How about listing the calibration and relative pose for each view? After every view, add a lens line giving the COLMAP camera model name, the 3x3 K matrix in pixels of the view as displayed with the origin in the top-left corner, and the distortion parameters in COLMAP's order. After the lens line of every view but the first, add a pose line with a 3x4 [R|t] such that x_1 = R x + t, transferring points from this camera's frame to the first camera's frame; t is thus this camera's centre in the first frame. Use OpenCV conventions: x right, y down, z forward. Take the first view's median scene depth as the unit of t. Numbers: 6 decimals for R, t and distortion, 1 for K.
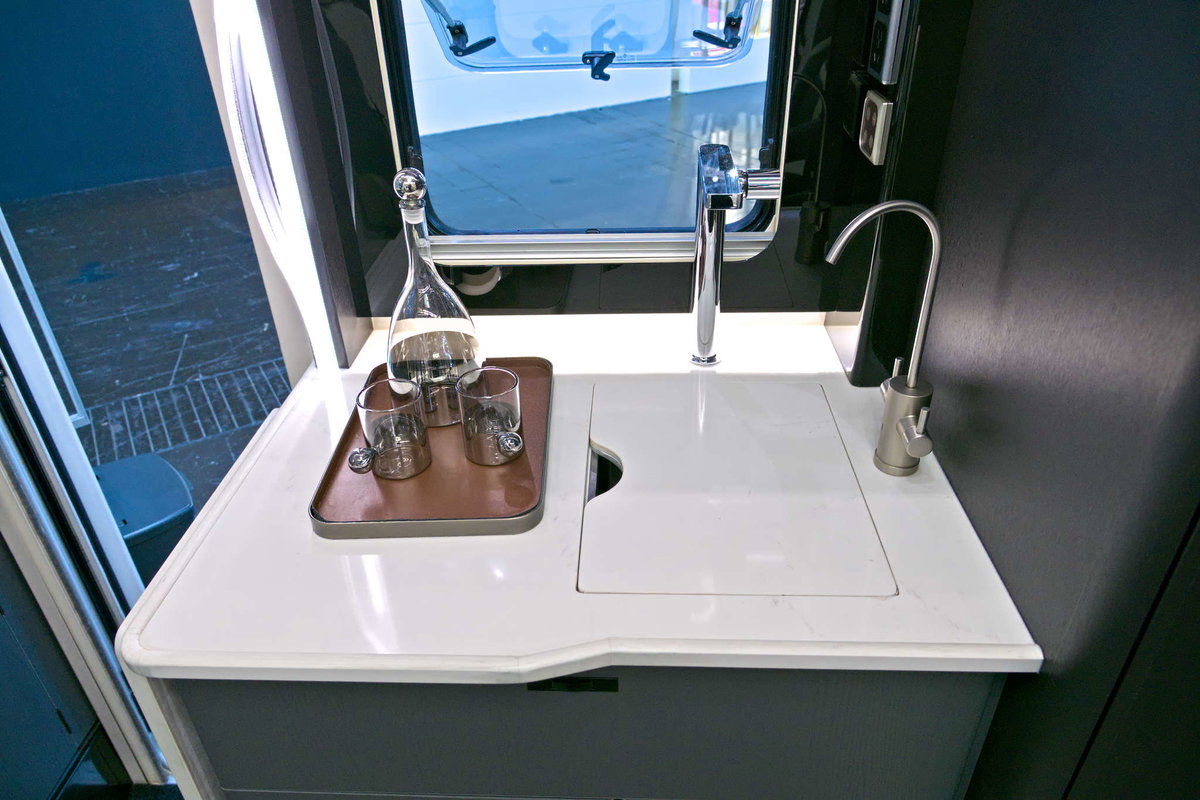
lens RADIAL K [[823.2, 0, 601.1], [0, 823.2, 400.0], [0, 0, 1]] dist [-0.002980, -0.000749]
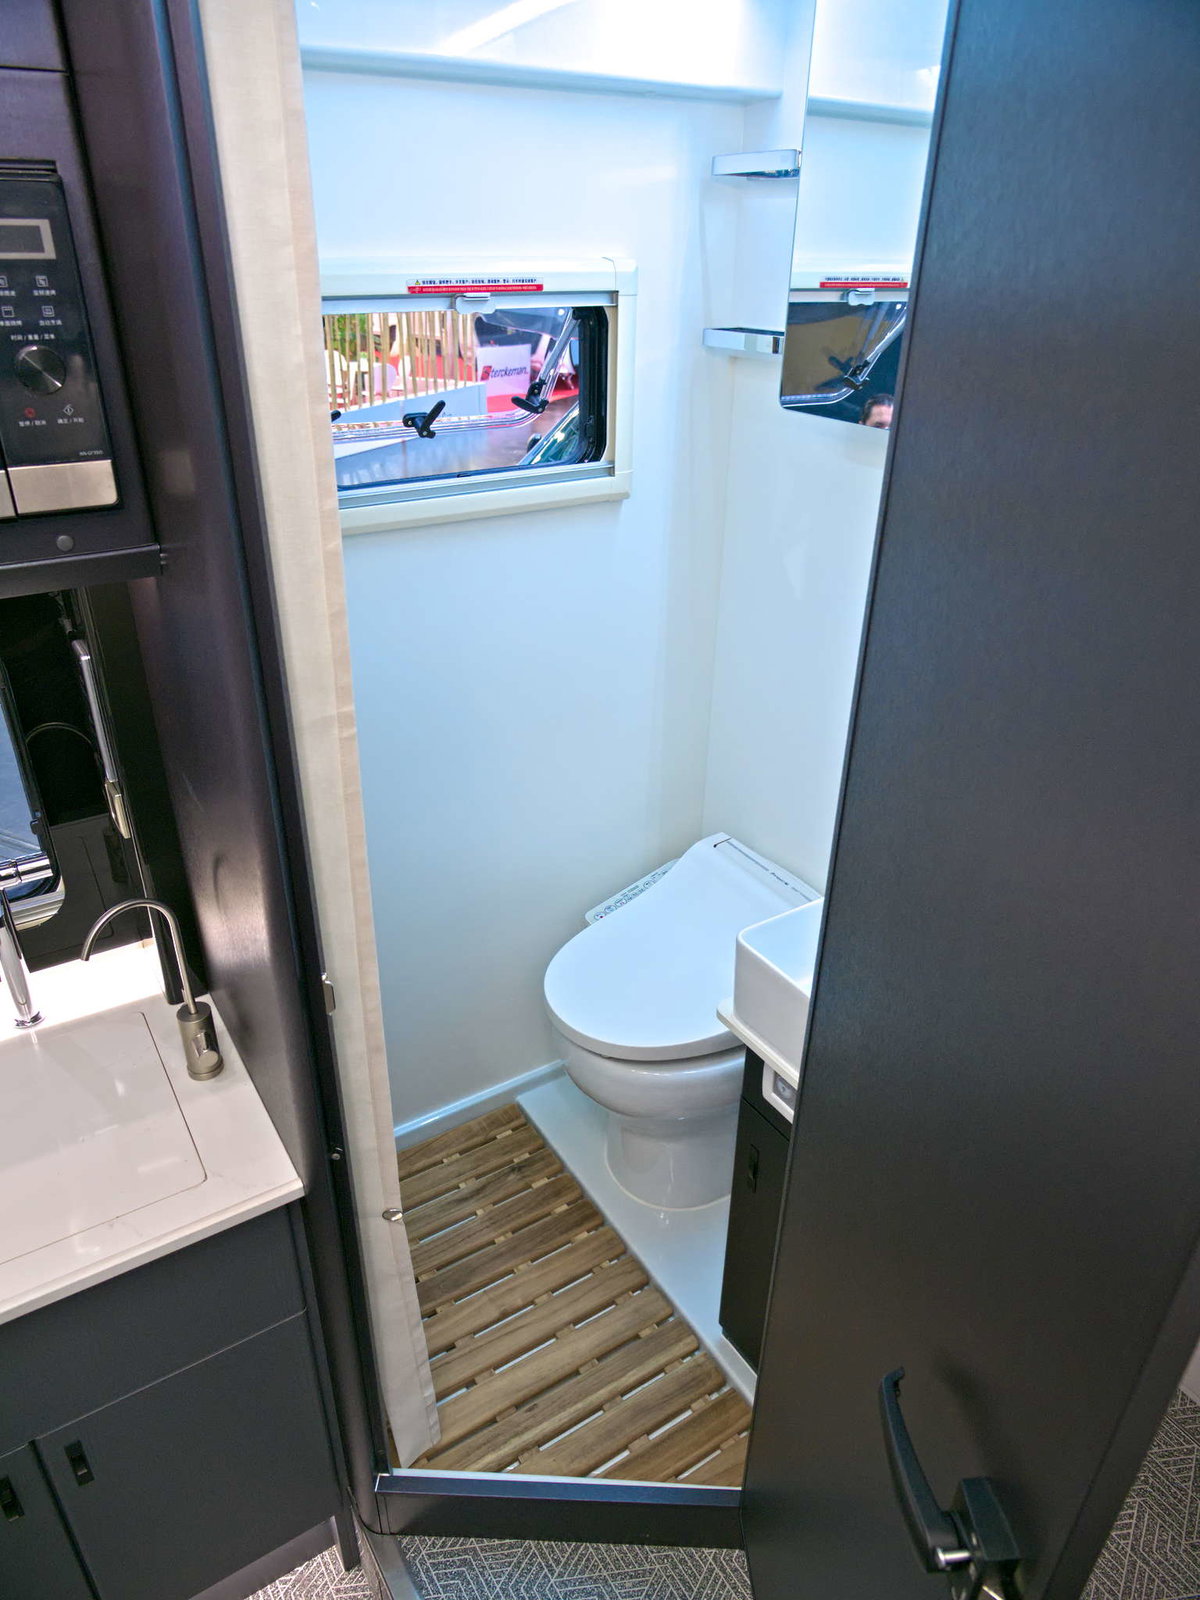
lens RADIAL K [[1088.0, 0, 598.2], [0, 1088.0, 802.6], [0, 0, 1]] dist [-0.002685, -0.000635]
pose [[0.823826, -0.239656, 0.513688, 0.082070], [0.273972, 0.961693, 0.009288, -0.139117], [-0.496236, 0.133085, 0.857927, -0.648658]]
